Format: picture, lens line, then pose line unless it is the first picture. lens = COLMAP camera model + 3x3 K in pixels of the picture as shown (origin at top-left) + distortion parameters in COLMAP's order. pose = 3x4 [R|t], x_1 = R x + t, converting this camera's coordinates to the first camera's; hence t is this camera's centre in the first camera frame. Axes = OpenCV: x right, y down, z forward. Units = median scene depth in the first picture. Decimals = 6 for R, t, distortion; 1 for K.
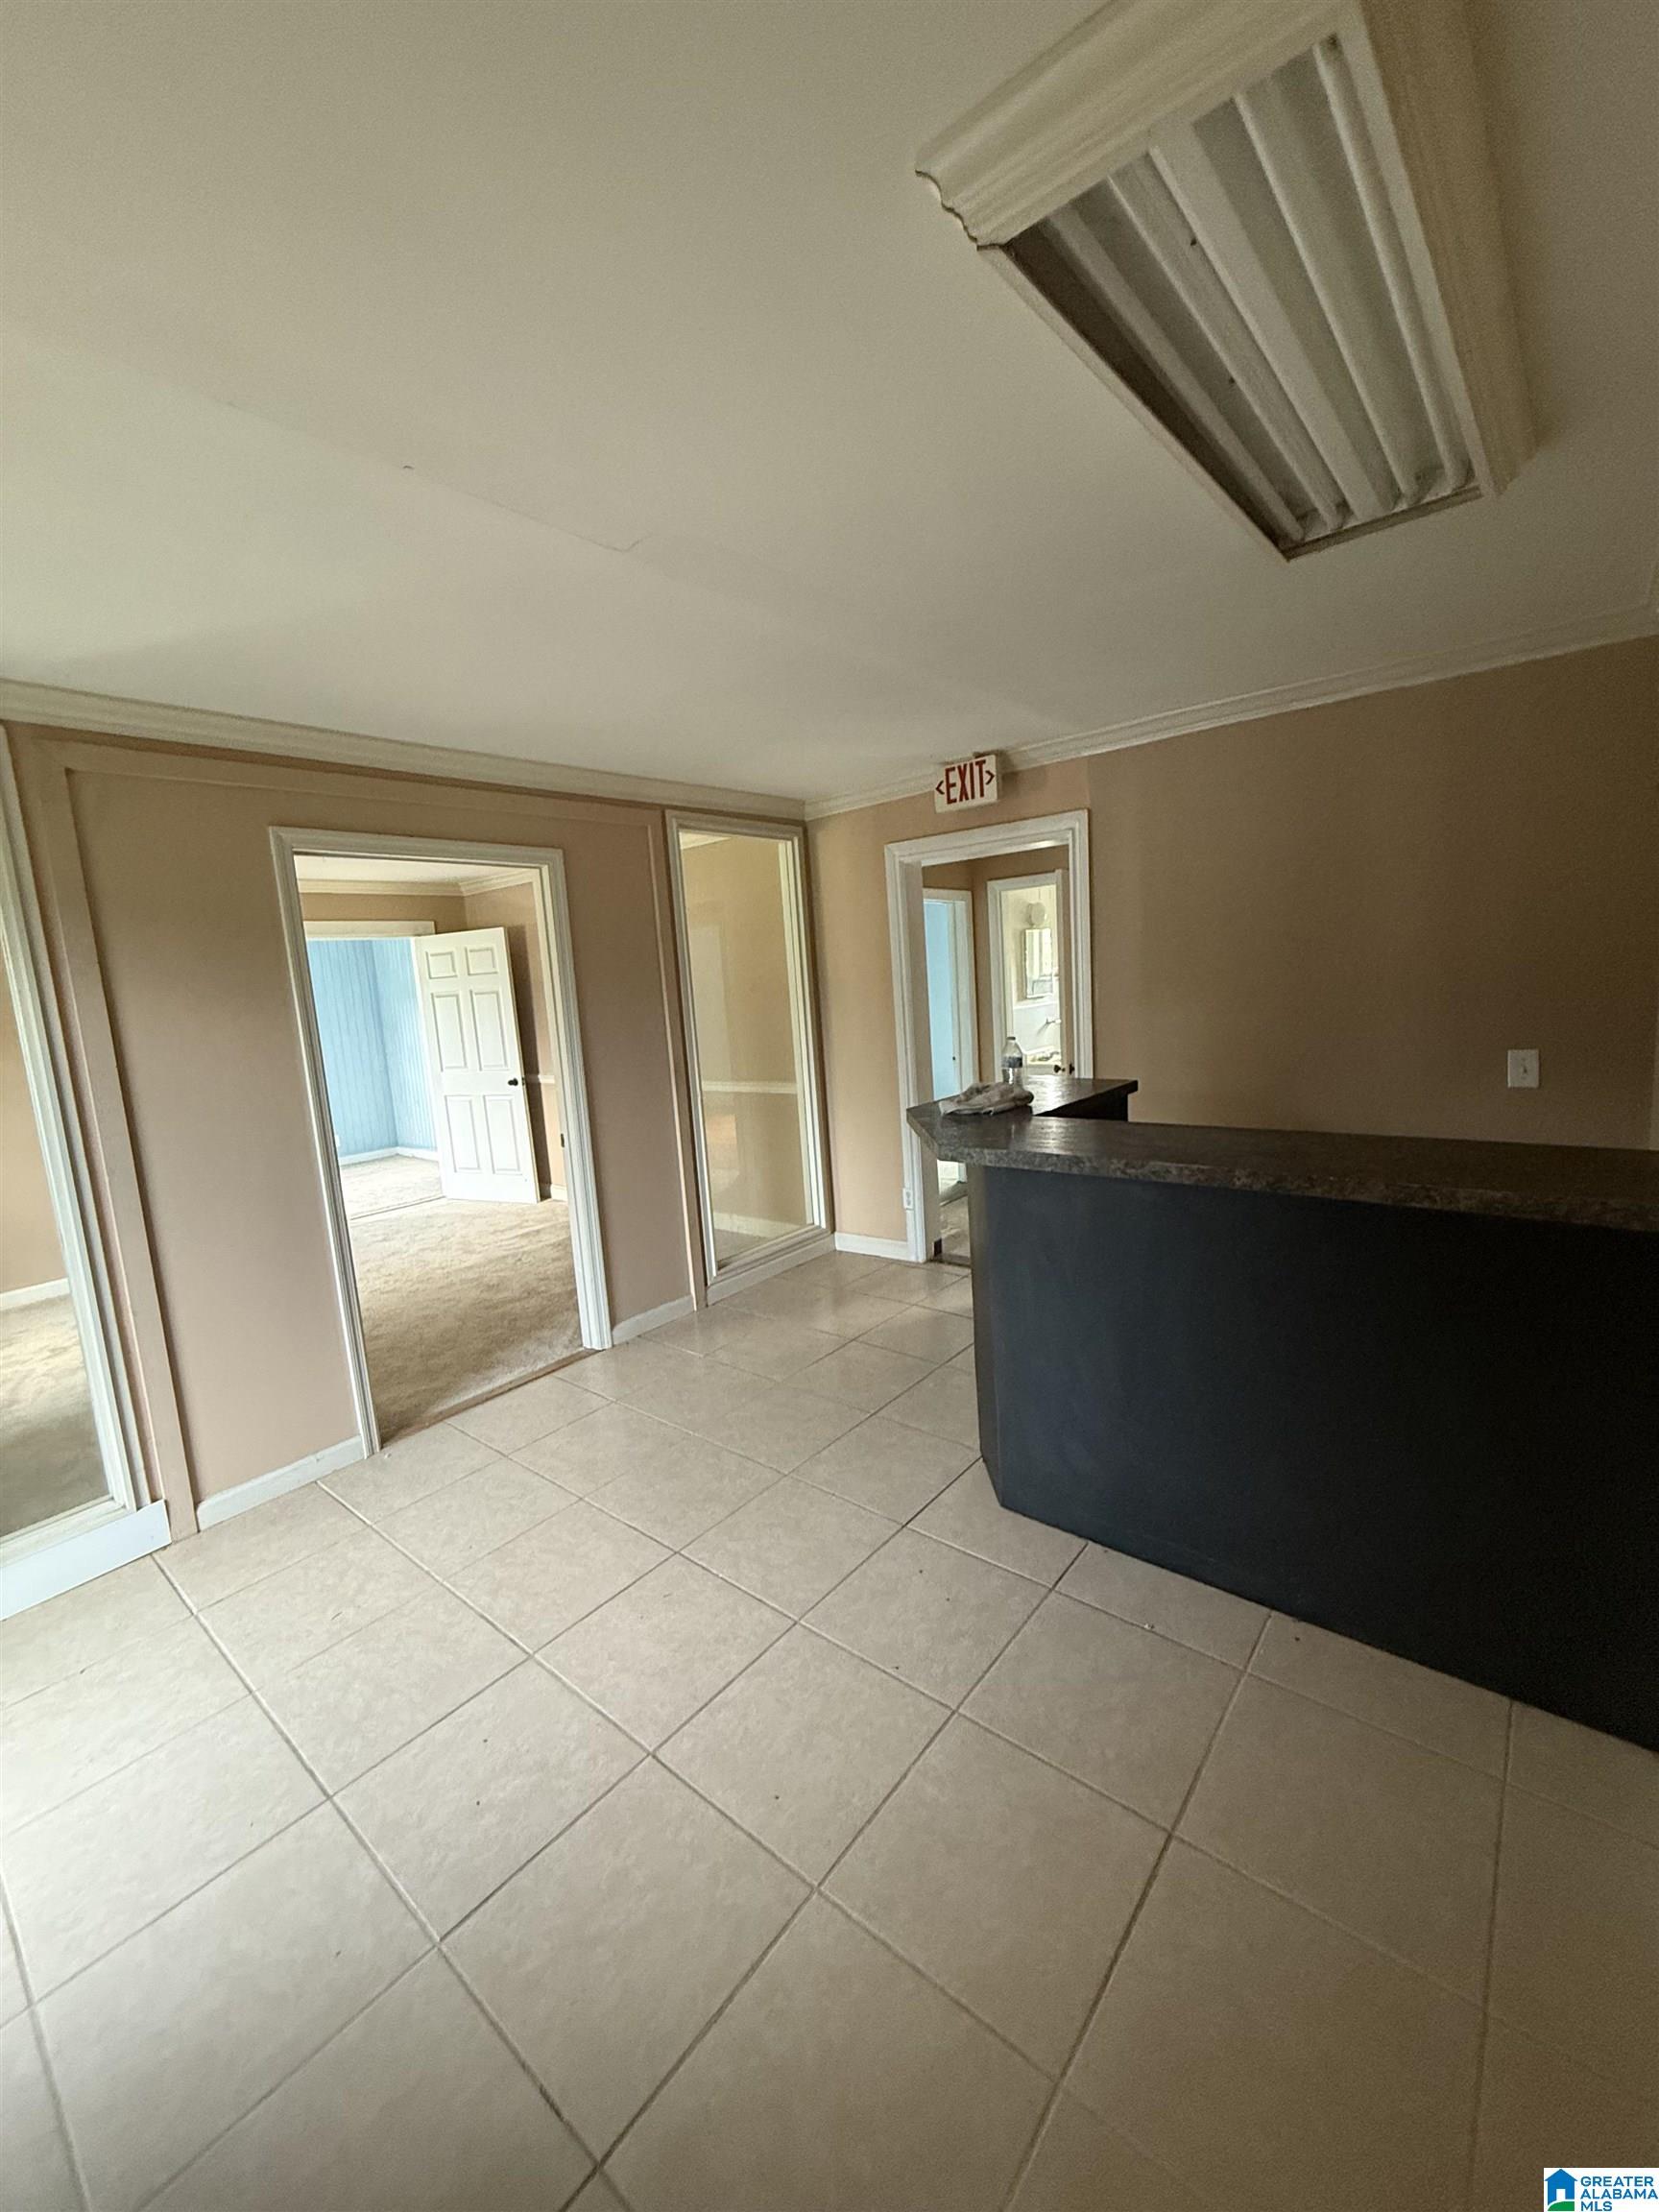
lens RADIAL K [[886.1, 0, 827.3], [0, 886.1, 1101.8], [0, 0, 1]] dist [0.001008, -0.000008]
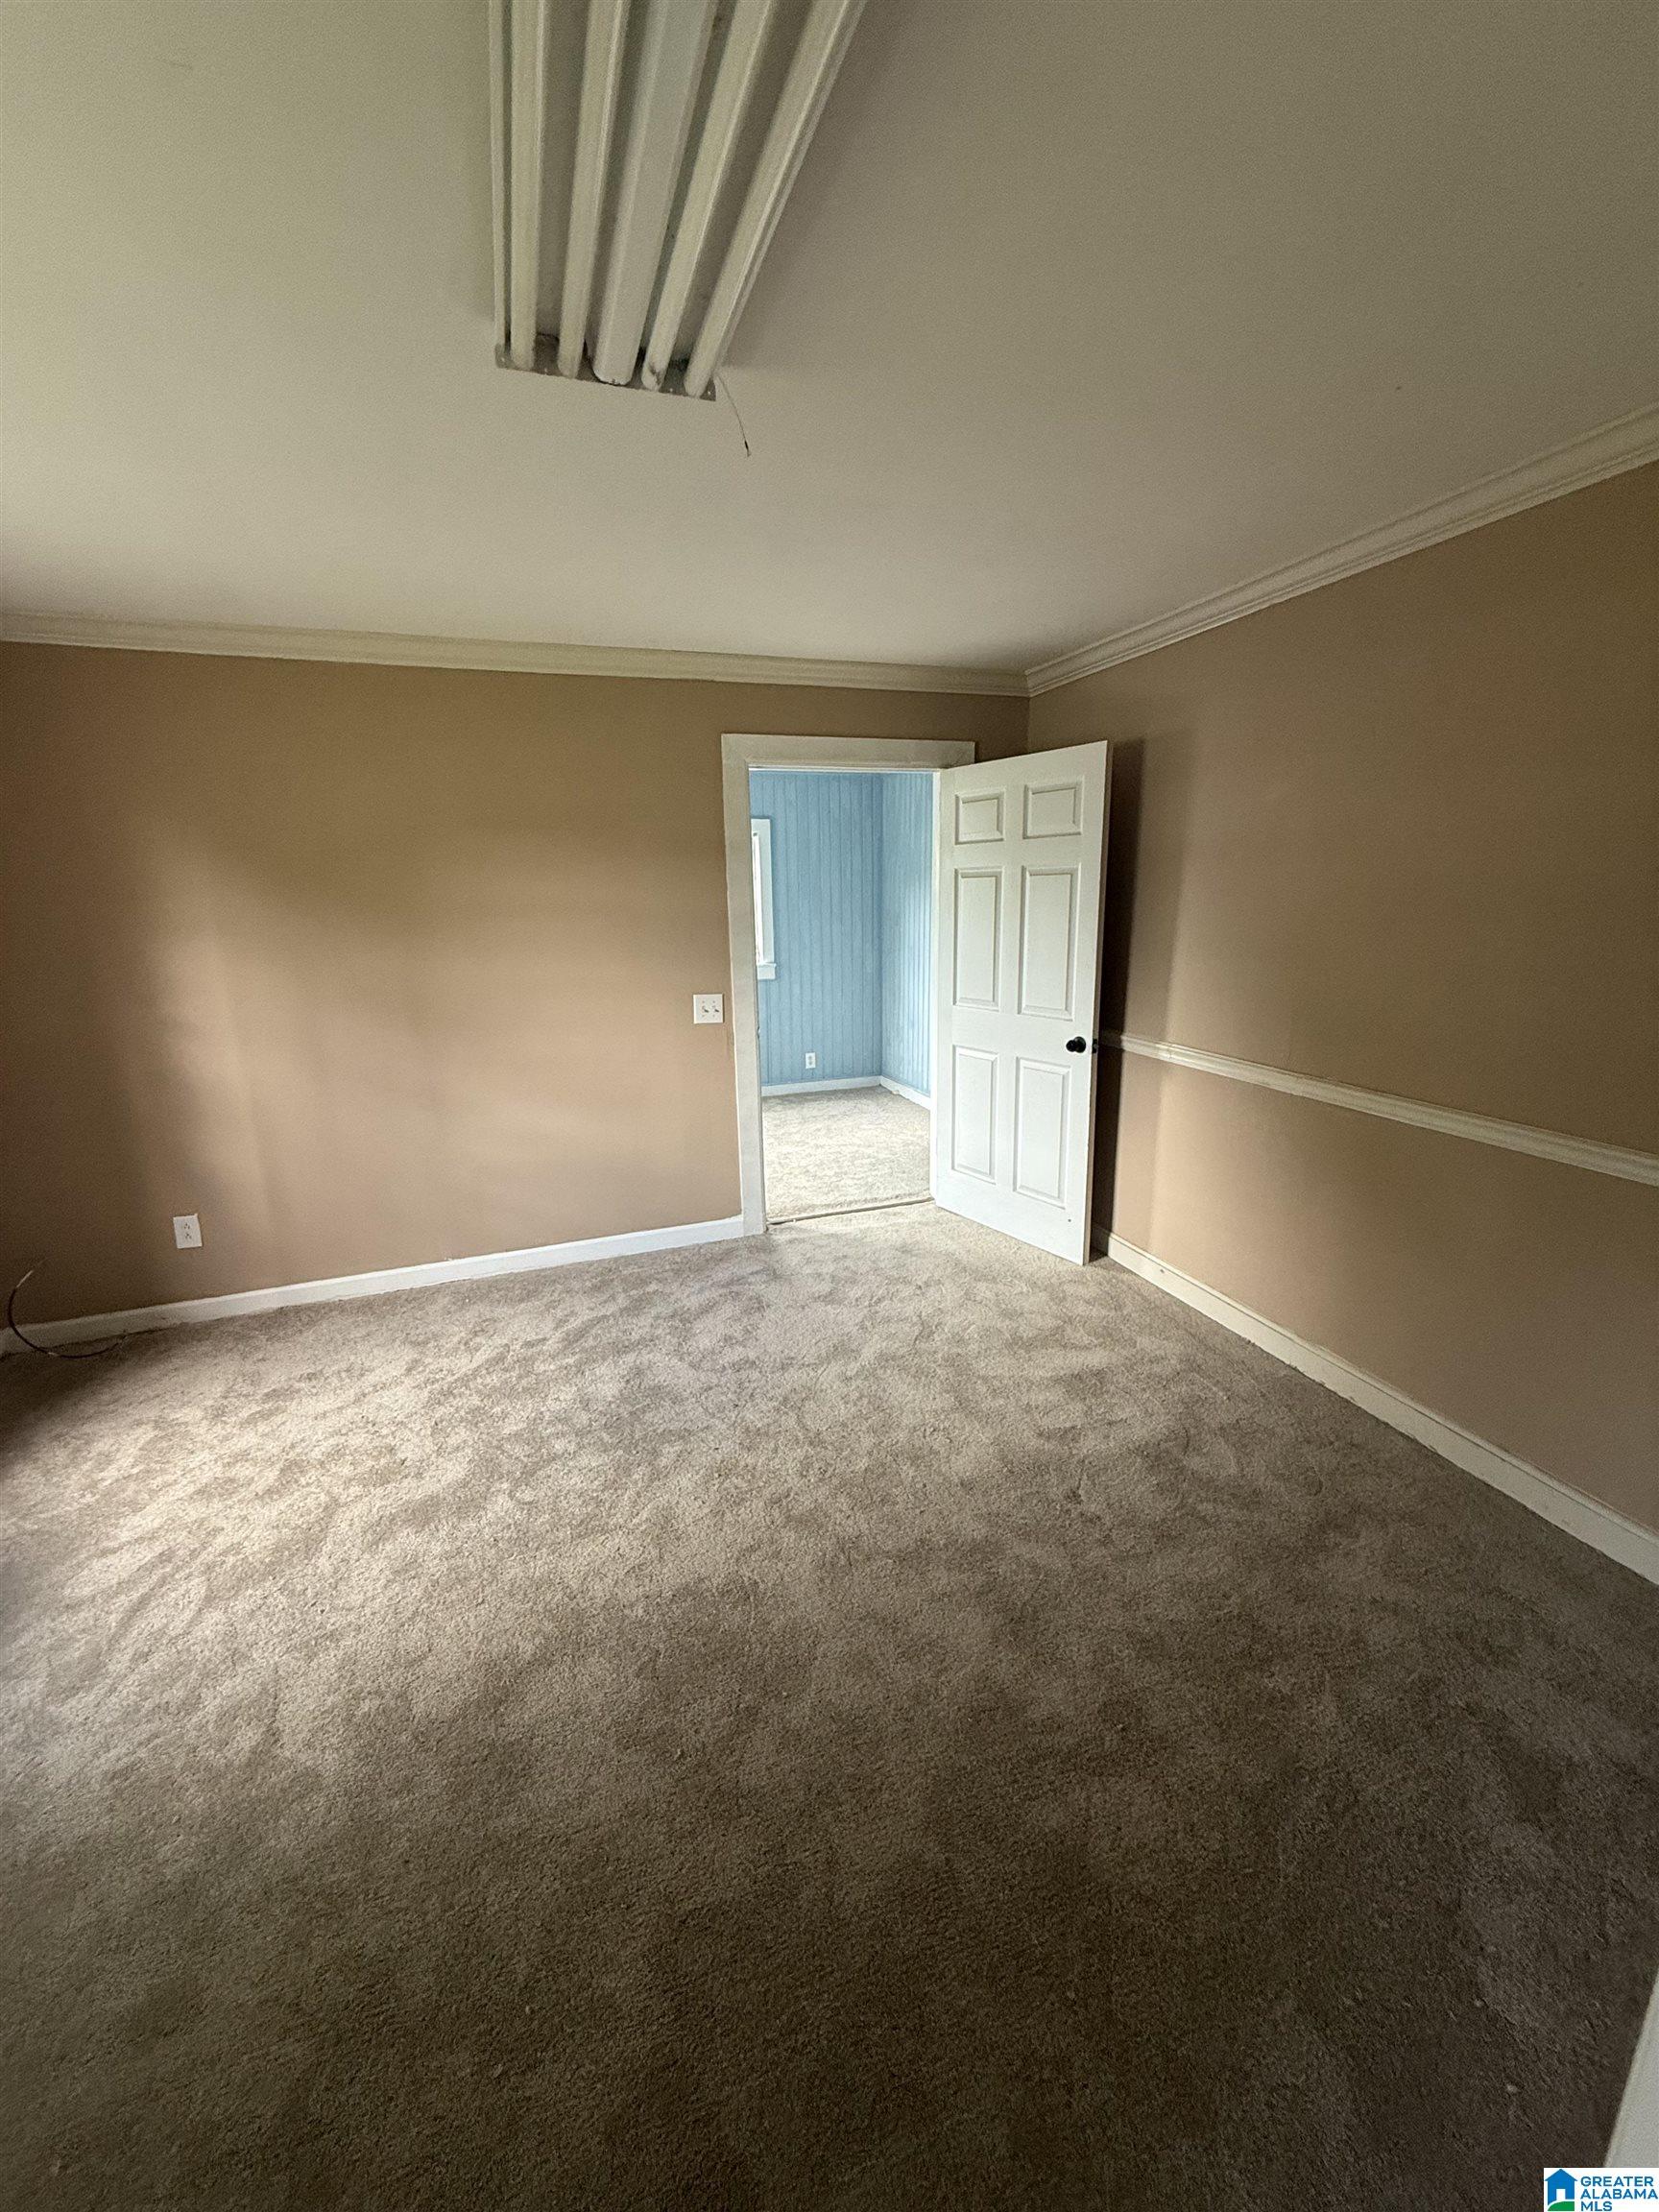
lens RADIAL K [[886.1, 0, 828.7], [0, 886.1, 1105.1], [0, 0, 1]] dist [0.001008, -0.000008]
pose [[0.858902, 0.169624, -0.483233, -0.216760], [-0.108522, 0.982411, 0.151957, -0.051433], [0.500509, -0.078075, 0.862203, 0.457211]]
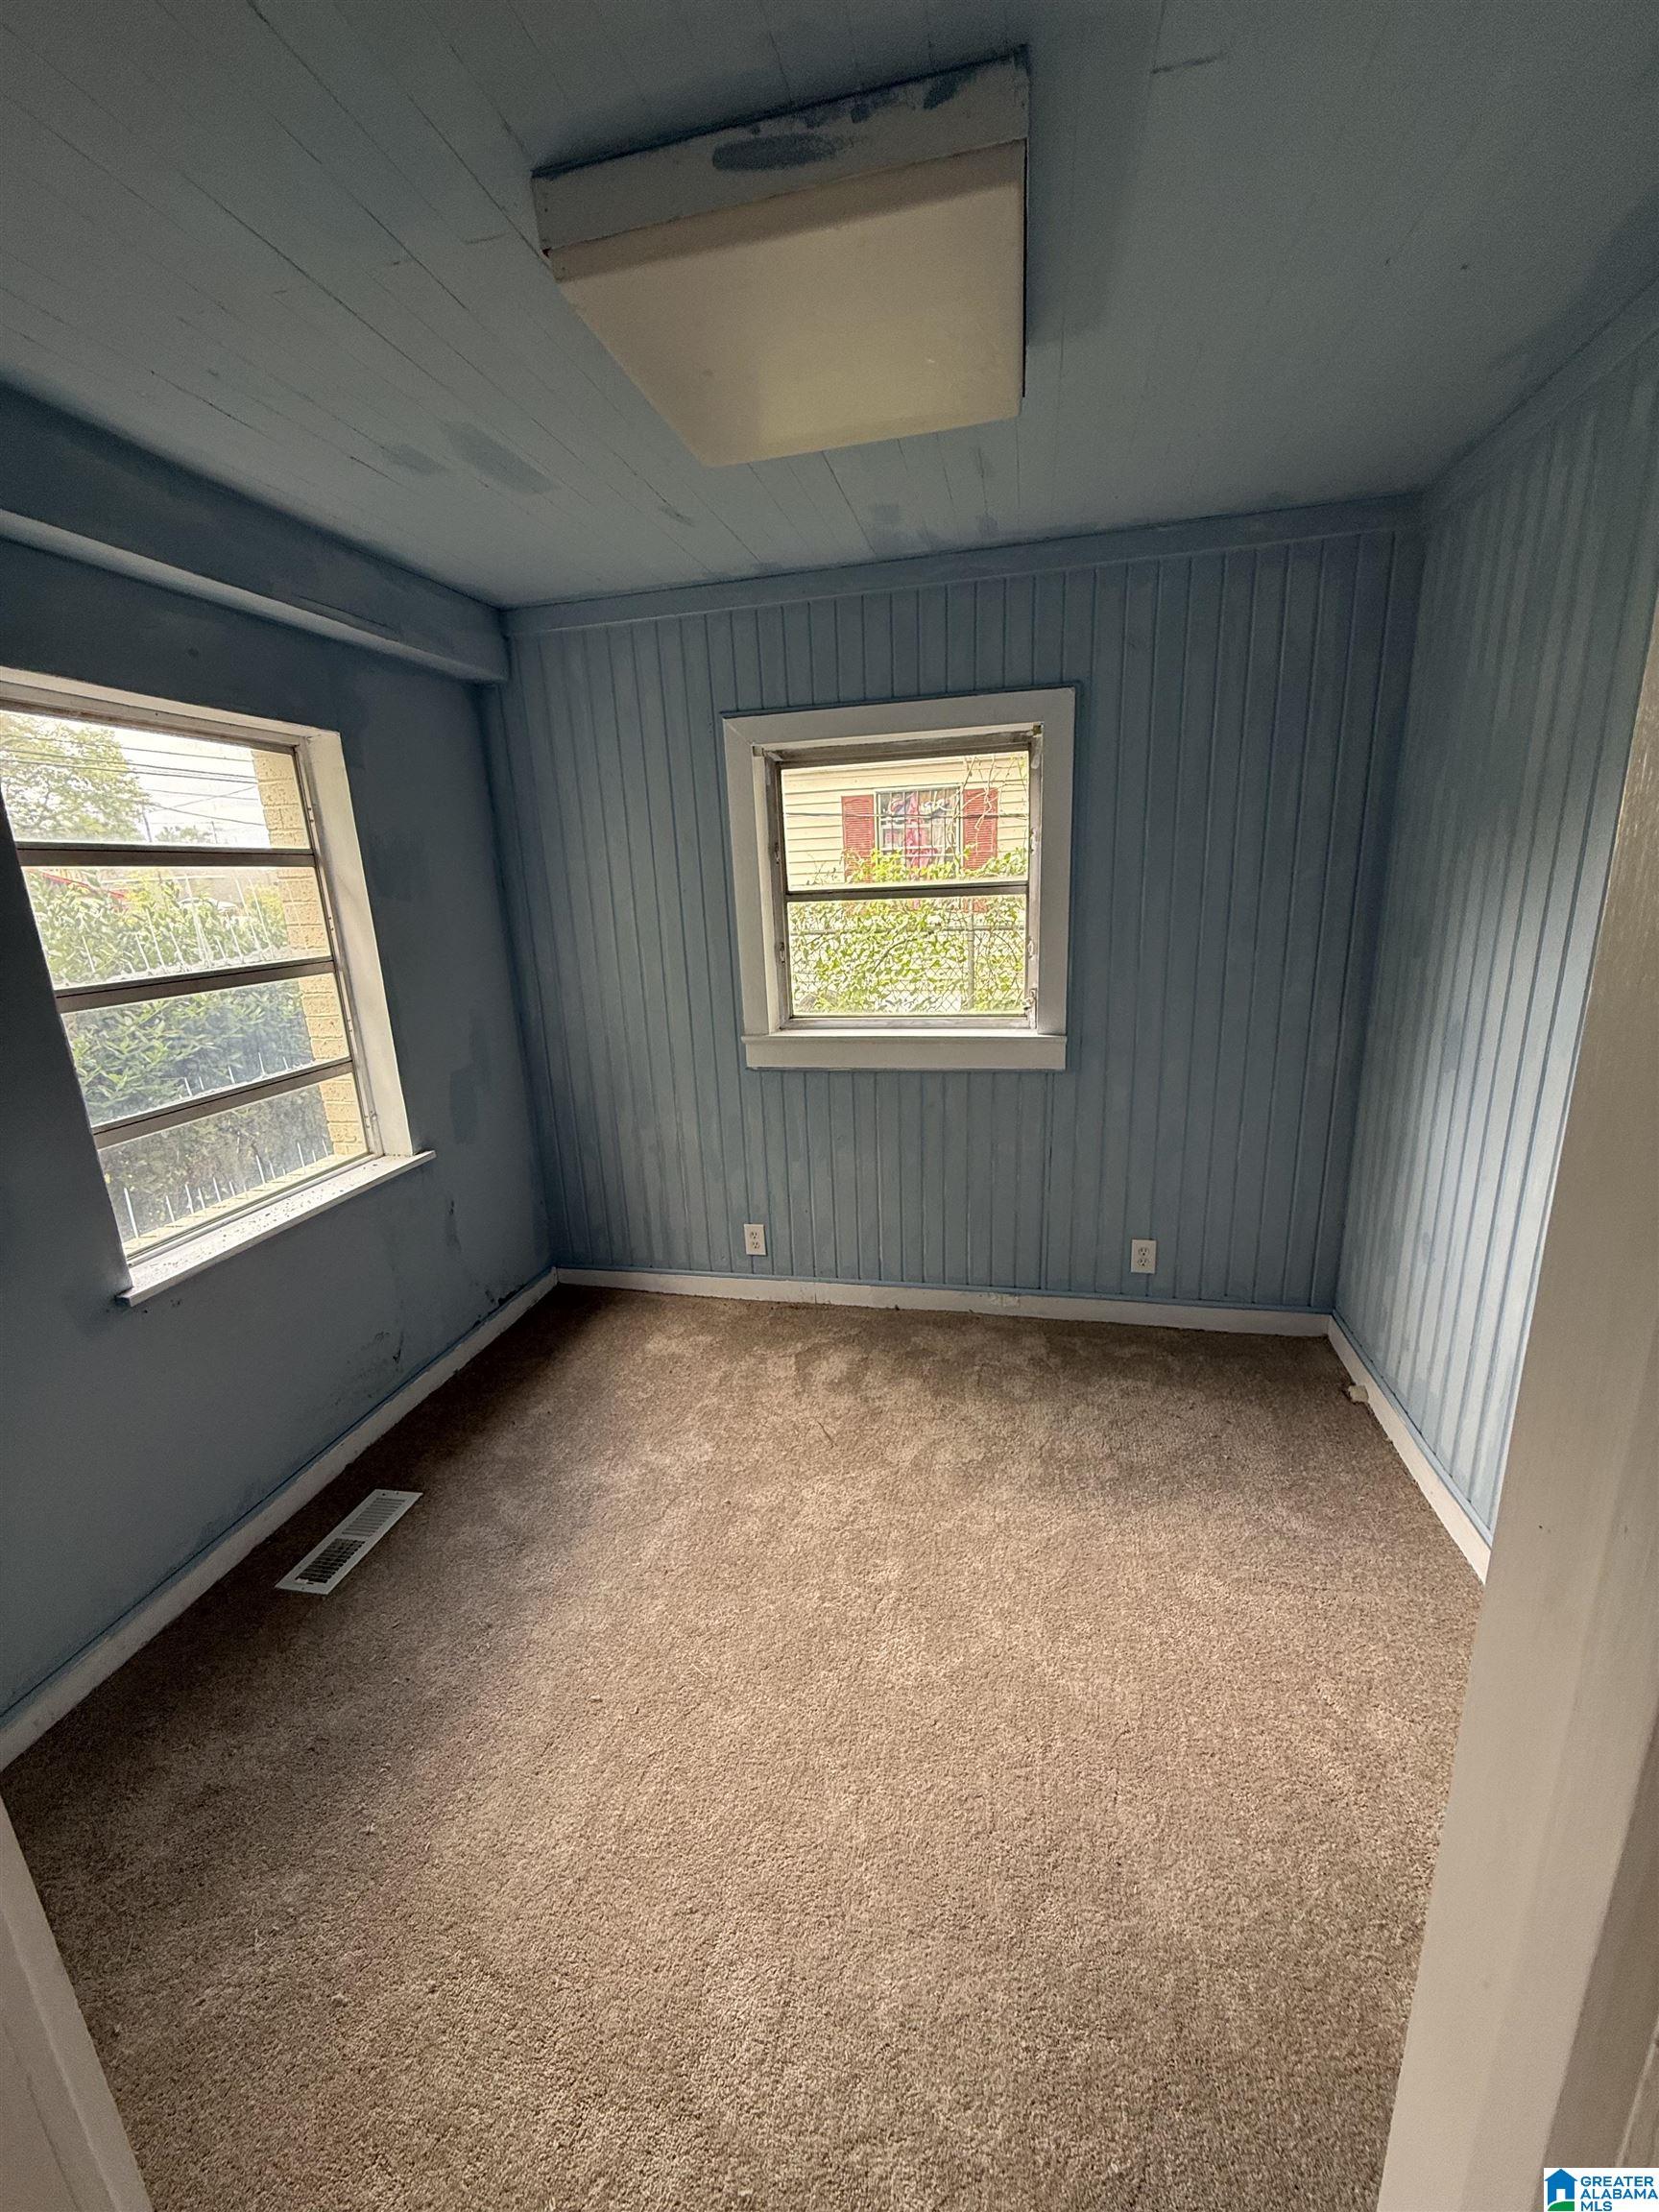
lens RADIAL K [[886.1, 0, 828.0], [0, 886.1, 1102.6], [0, 0, 1]] dist [0.001008, -0.000008]
pose [[0.458224, 0.267448, -0.847646, -0.465616], [-0.113514, 0.963456, 0.242625, -0.110947], [0.881559, -0.014957, 0.471837, 1.009899]]
